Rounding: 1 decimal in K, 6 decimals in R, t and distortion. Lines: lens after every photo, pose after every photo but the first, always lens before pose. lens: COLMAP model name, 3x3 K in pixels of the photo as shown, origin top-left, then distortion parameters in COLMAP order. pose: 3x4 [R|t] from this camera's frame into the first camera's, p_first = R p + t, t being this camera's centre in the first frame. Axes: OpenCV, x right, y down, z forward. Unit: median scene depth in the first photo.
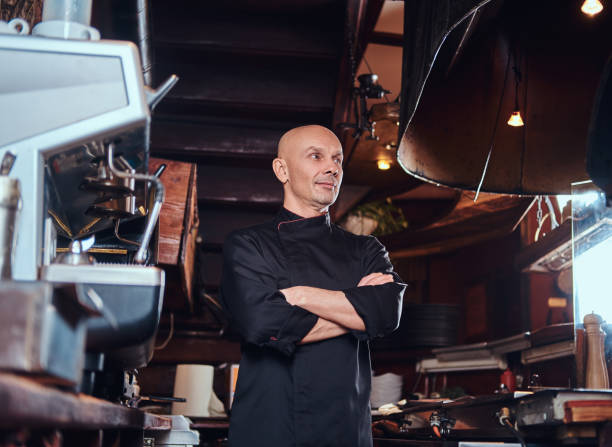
lens RADIAL K [[1044.3, 0, 336.6], [0, 1044.3, 223.5], [0, 0, 1]] dist [-0.019268, 0.002336]
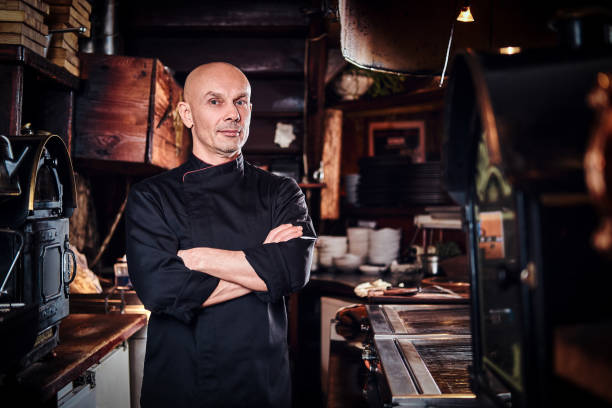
lens RADIAL K [[954.8, 0, 306.0], [0, 954.8, 204.0], [0, 0, 1]] dist [-0.009681, -0.116789]
pose [[0.993803, -0.029294, -0.107230, 0.116439], [0.049731, 0.979896, 0.193212, -0.106388], [0.099414, -0.197348, 0.975280, 0.120863]]
